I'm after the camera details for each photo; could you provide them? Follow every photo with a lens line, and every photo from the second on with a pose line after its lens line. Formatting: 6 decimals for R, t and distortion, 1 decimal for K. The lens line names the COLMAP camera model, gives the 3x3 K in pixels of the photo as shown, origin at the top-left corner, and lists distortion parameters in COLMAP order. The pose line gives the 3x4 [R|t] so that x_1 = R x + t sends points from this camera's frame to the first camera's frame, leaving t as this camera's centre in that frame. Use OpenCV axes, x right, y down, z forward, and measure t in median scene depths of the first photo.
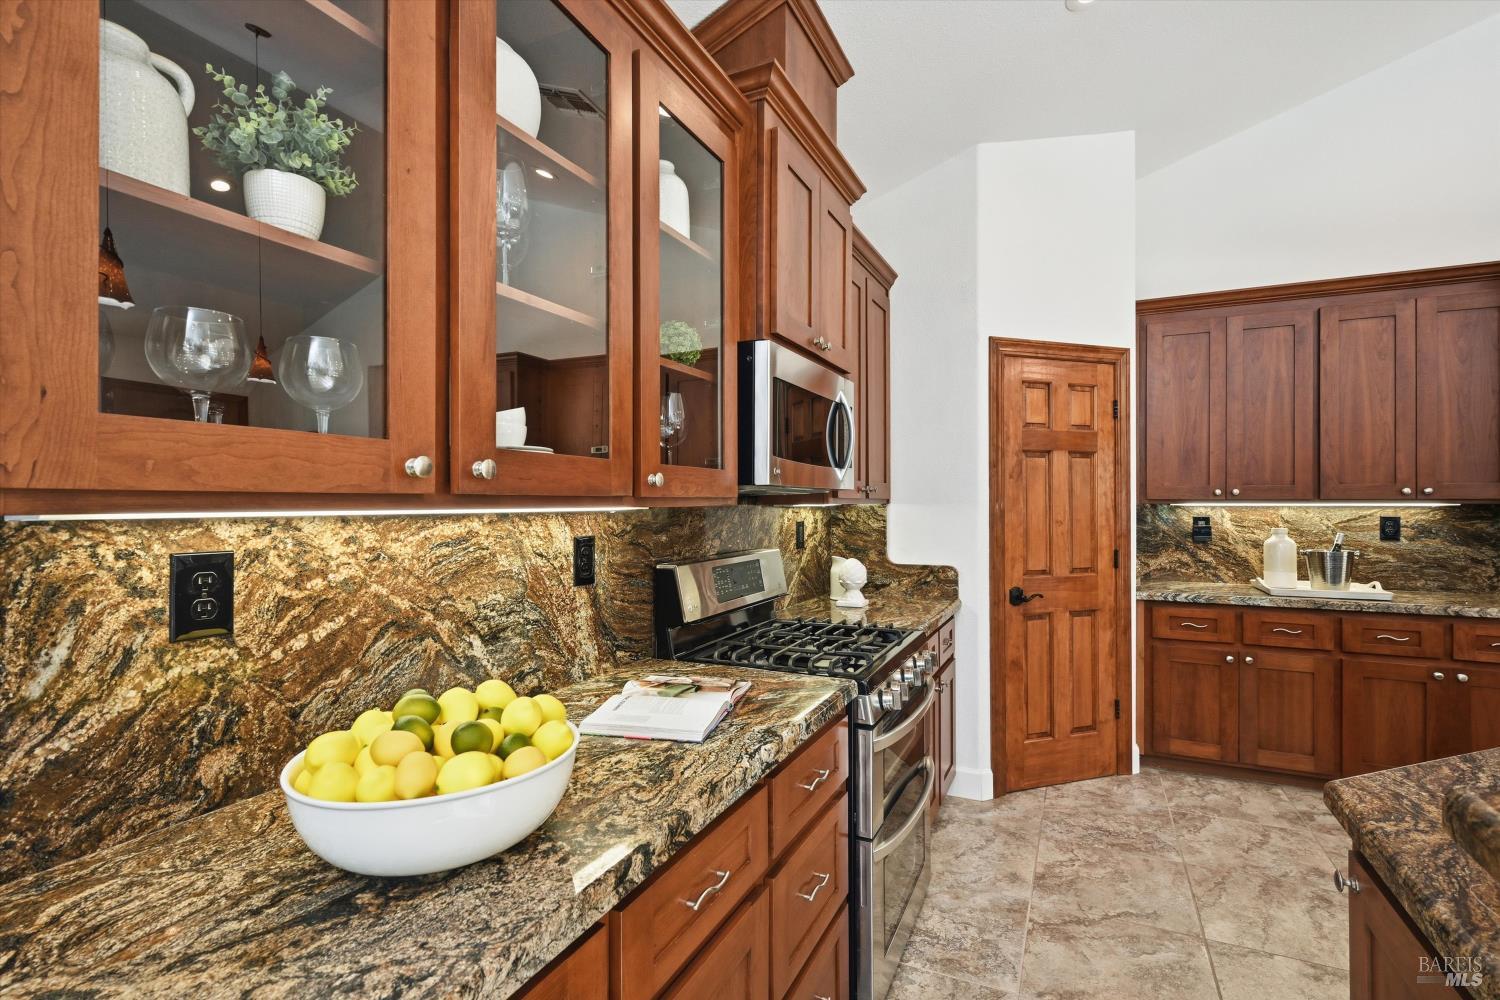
lens RADIAL K [[612.3, 0, 757.1], [0, 612.3, 504.4], [0, 0, 1]] dist [-0.000060, -0.000068]
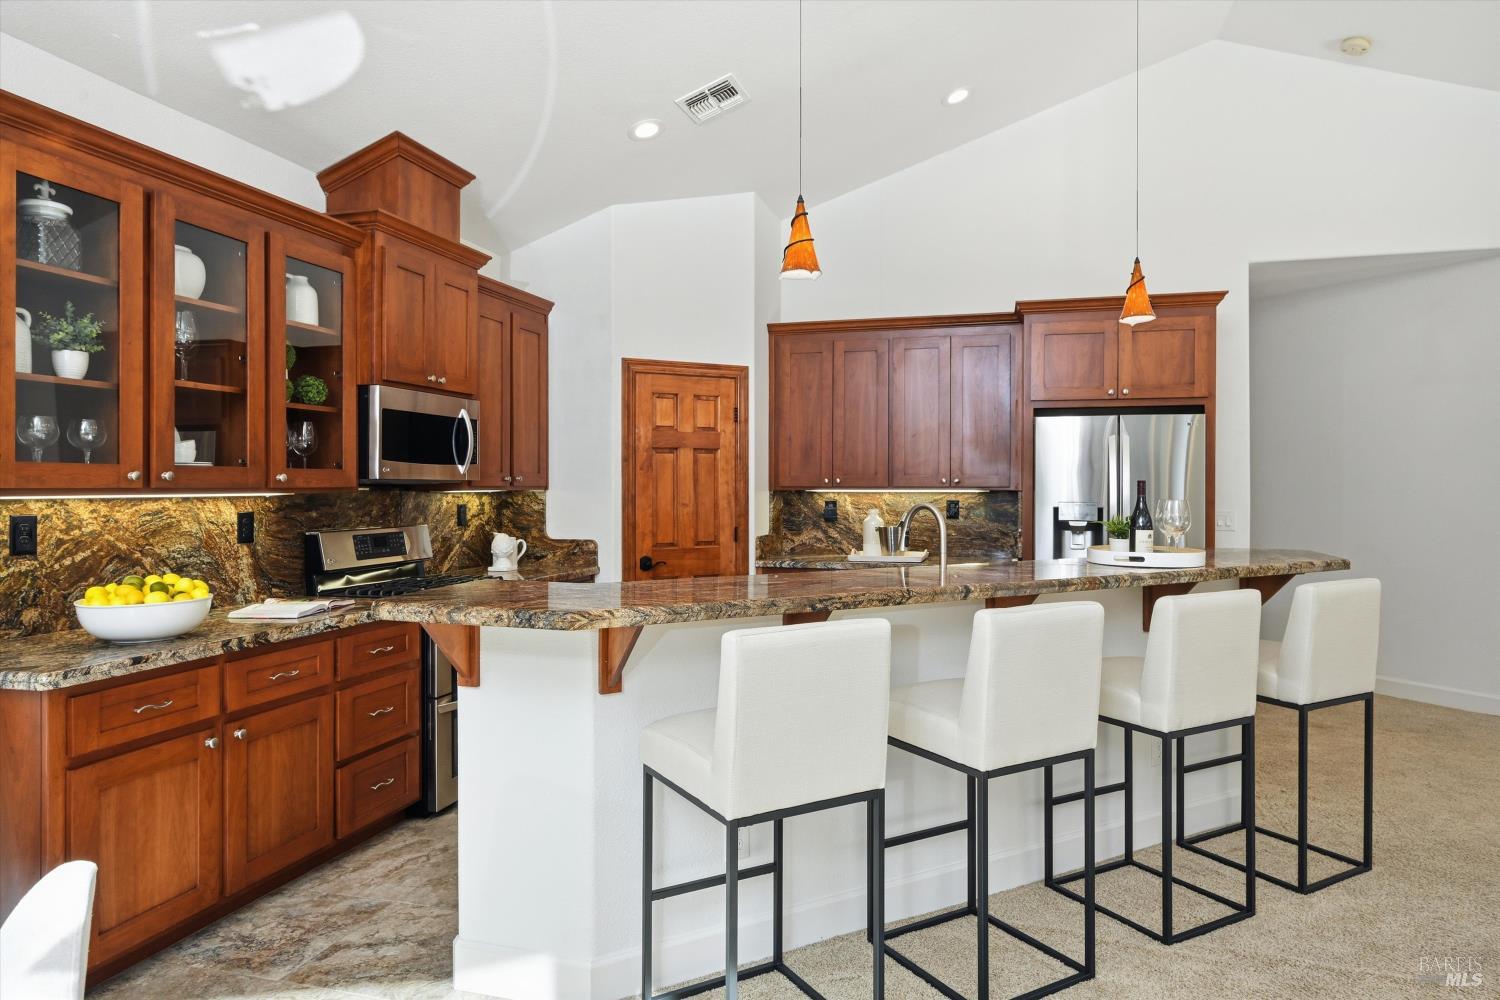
lens RADIAL K [[876.3, 0, 784.4], [0, 876.3, 489.8], [0, 0, 1]] dist [-0.002612, -0.000118]
pose [[0.988445, 0.000981, 0.151579, 0.688573], [-0.001464, 0.999994, 0.003076, -0.012850], [-0.151575, -0.003263, 0.988440, -1.323833]]
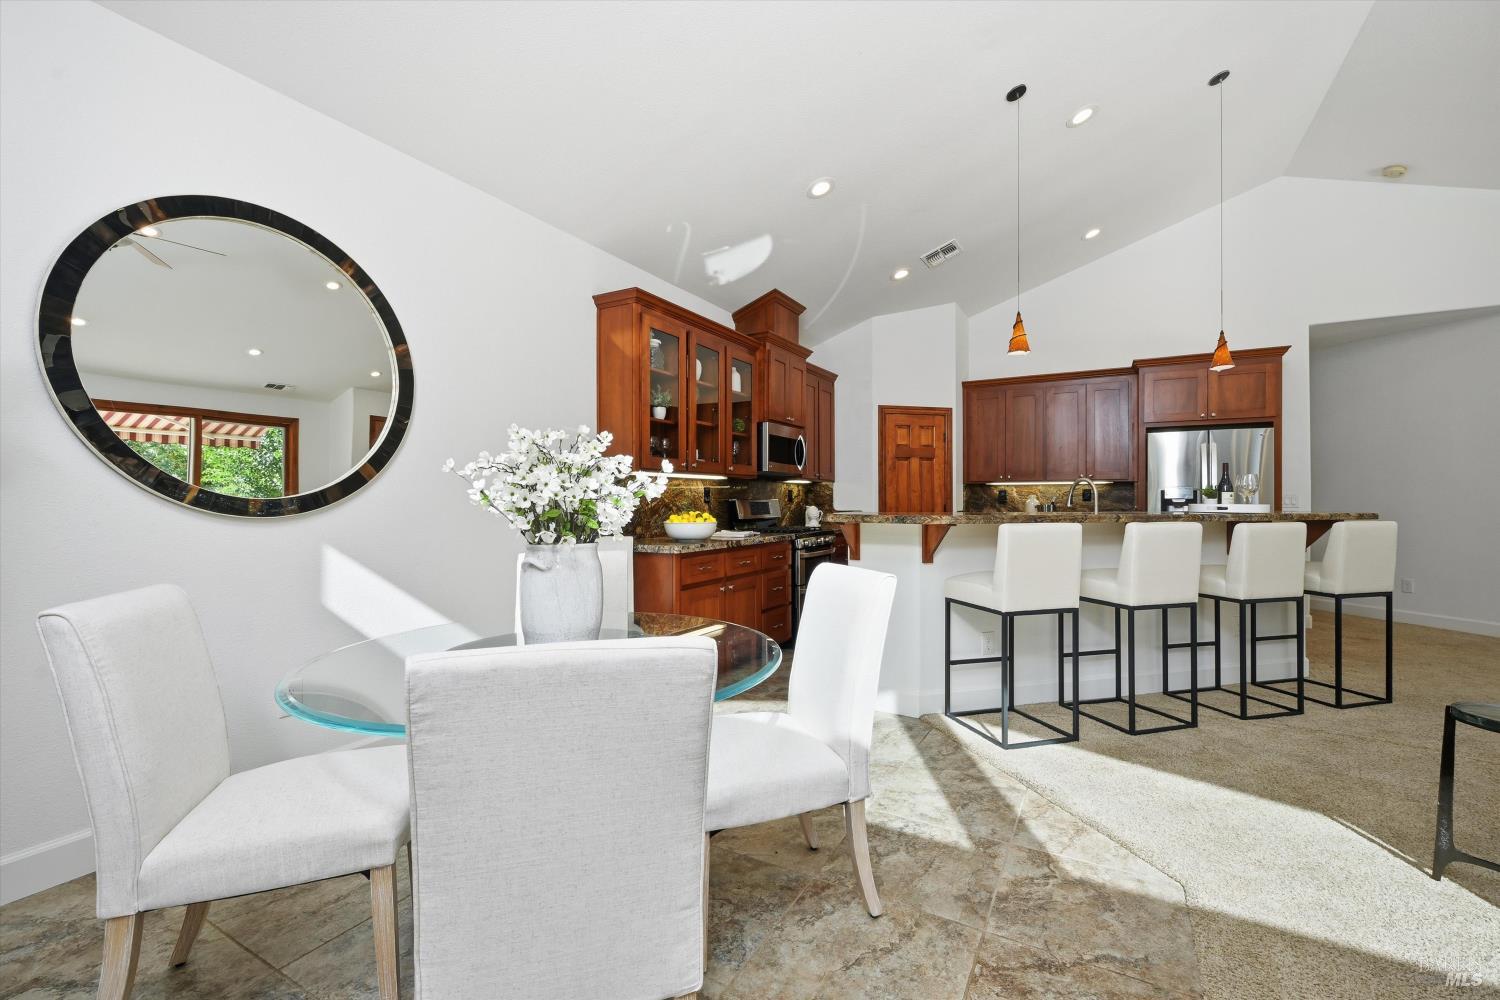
lens RADIAL K [[640.7, 0, 753.6], [0, 640.7, 502.2], [0, 0, 1]] dist [-0.000916, -0.000316]
pose [[0.995330, 0.002569, -0.096496, 0.249727], [-0.003184, 0.999976, -0.006222, 0.135785], [0.096478, 0.006500, 0.995314, -2.061309]]
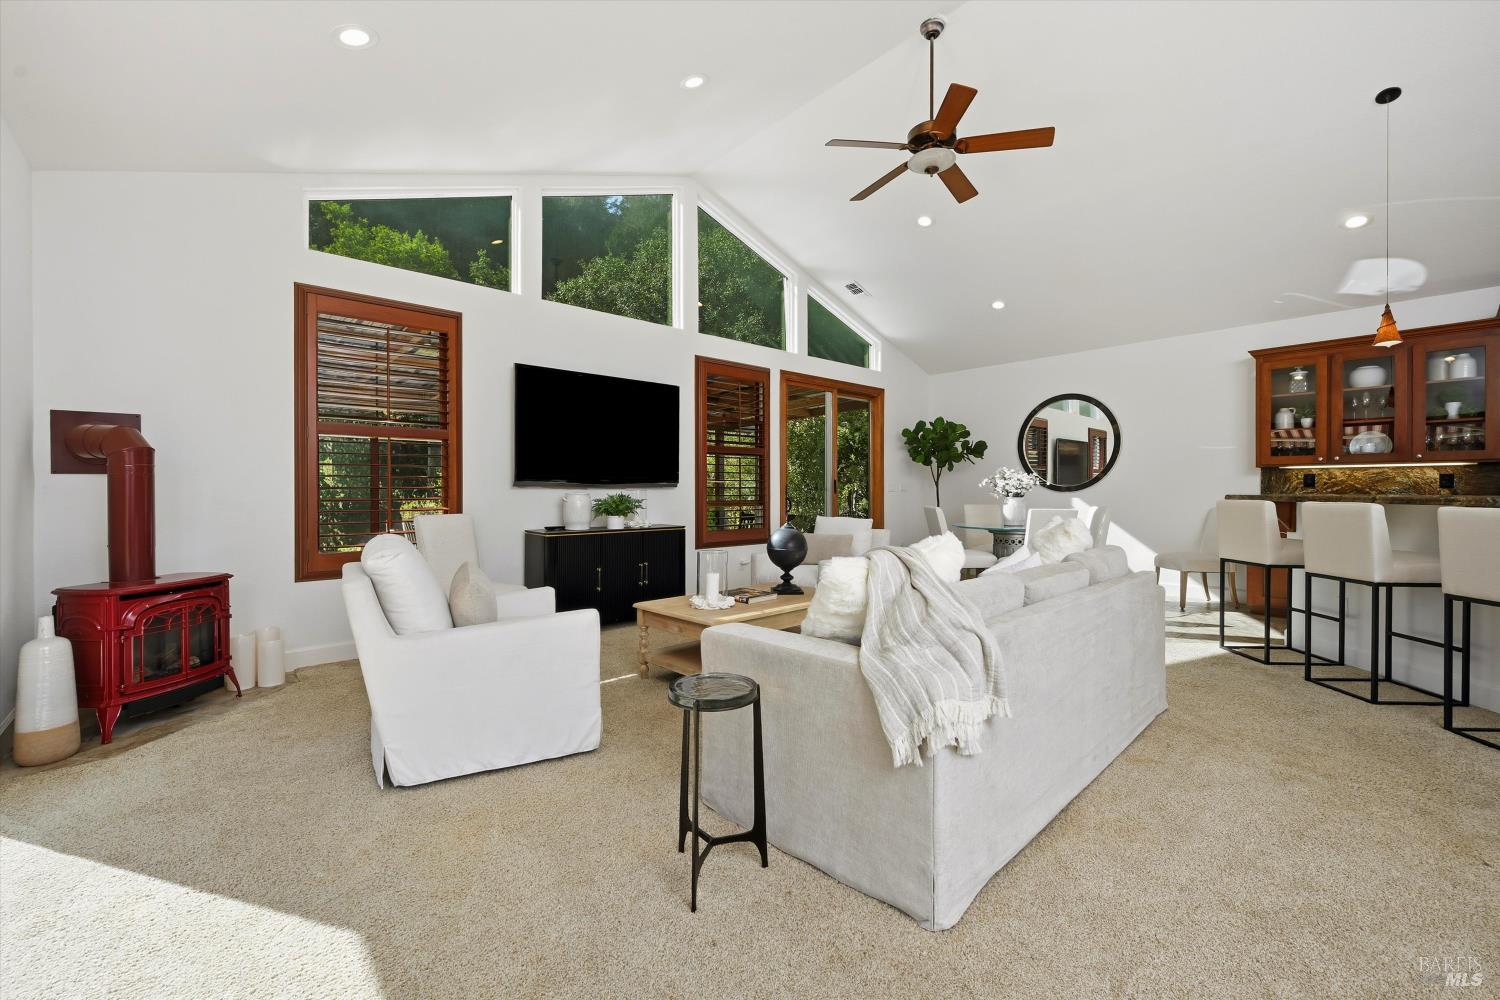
lens RADIAL K [[617.1, 0, 754.9], [0, 617.1, 497.6], [0, 0, 1]] dist [-0.002707, -0.000251]
pose [[-0.394215, 0.010422, -0.918959, 3.898743], [-0.005216, 0.999894, 0.013577, 0.144320], [0.919003, 0.010146, -0.394119, -1.017882]]
